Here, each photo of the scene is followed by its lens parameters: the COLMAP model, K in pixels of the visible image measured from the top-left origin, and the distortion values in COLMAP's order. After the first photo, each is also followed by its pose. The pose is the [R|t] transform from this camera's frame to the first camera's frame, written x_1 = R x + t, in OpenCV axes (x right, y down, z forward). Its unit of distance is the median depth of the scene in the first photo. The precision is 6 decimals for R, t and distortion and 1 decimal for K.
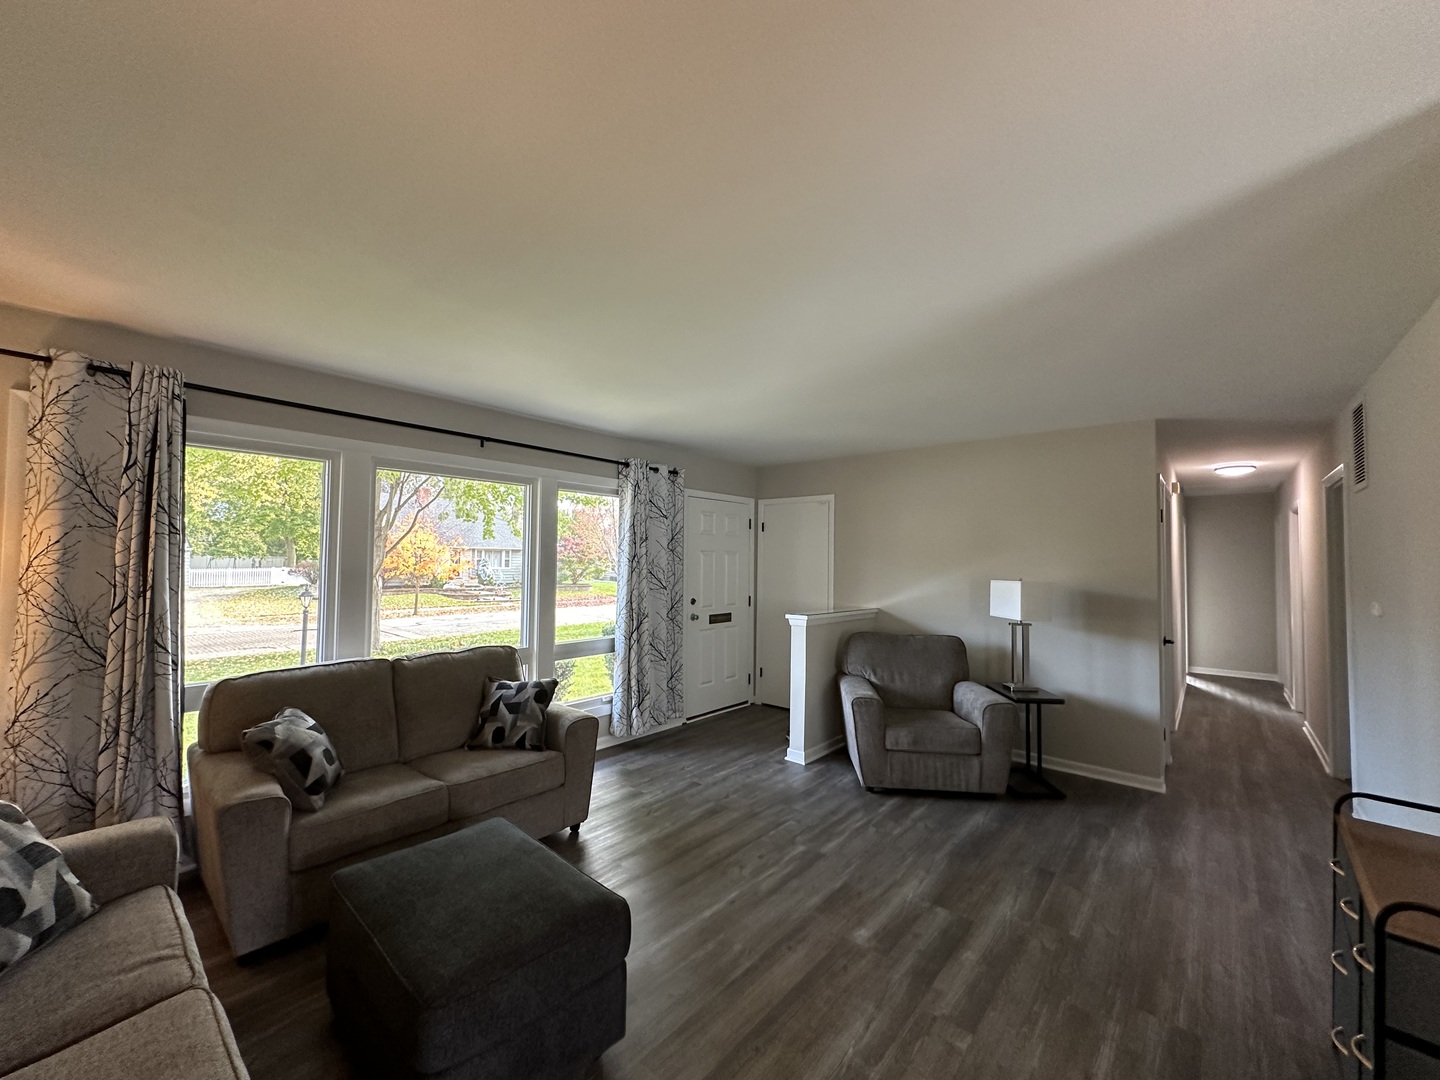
lens RADIAL K [[570.4, 0, 718.8], [0, 570.4, 540.2], [0, 0, 1]] dist [-0.002849, 0.000333]
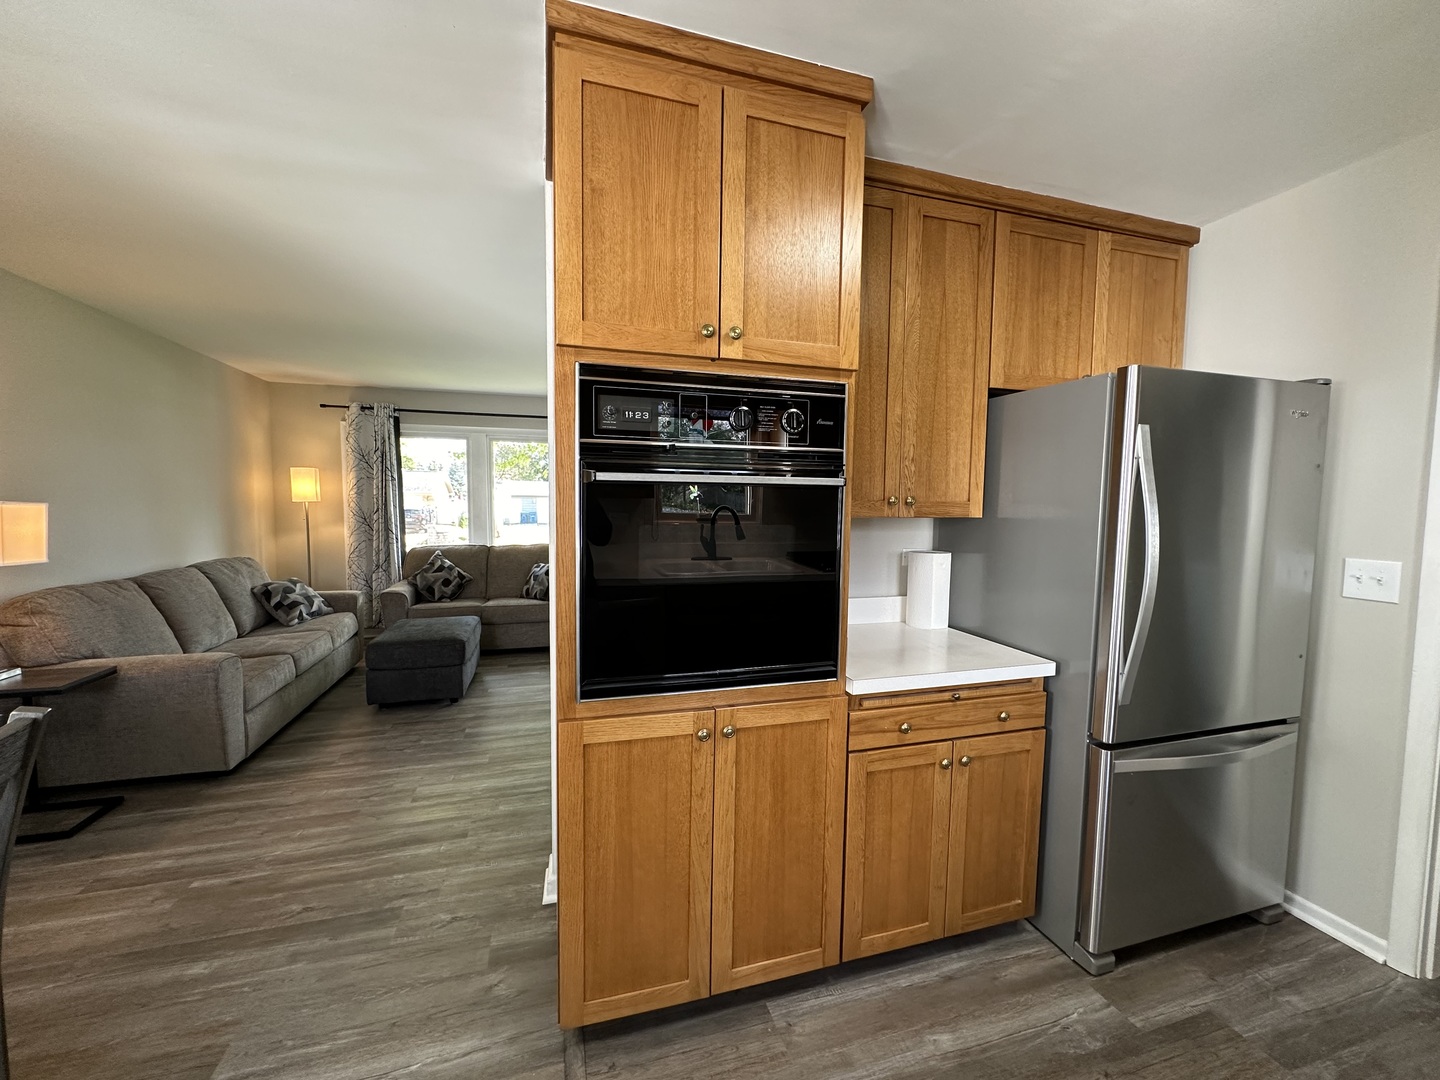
lens RADIAL K [[570.4, 0, 718.8], [0, 570.4, 540.2], [0, 0, 1]] dist [-0.002849, 0.000333]
pose [[0.843661, 0.032599, -0.535886, 1.130255], [0.020592, 0.995456, 0.092974, 0.035684], [0.536482, -0.089474, 0.839155, -0.168711]]
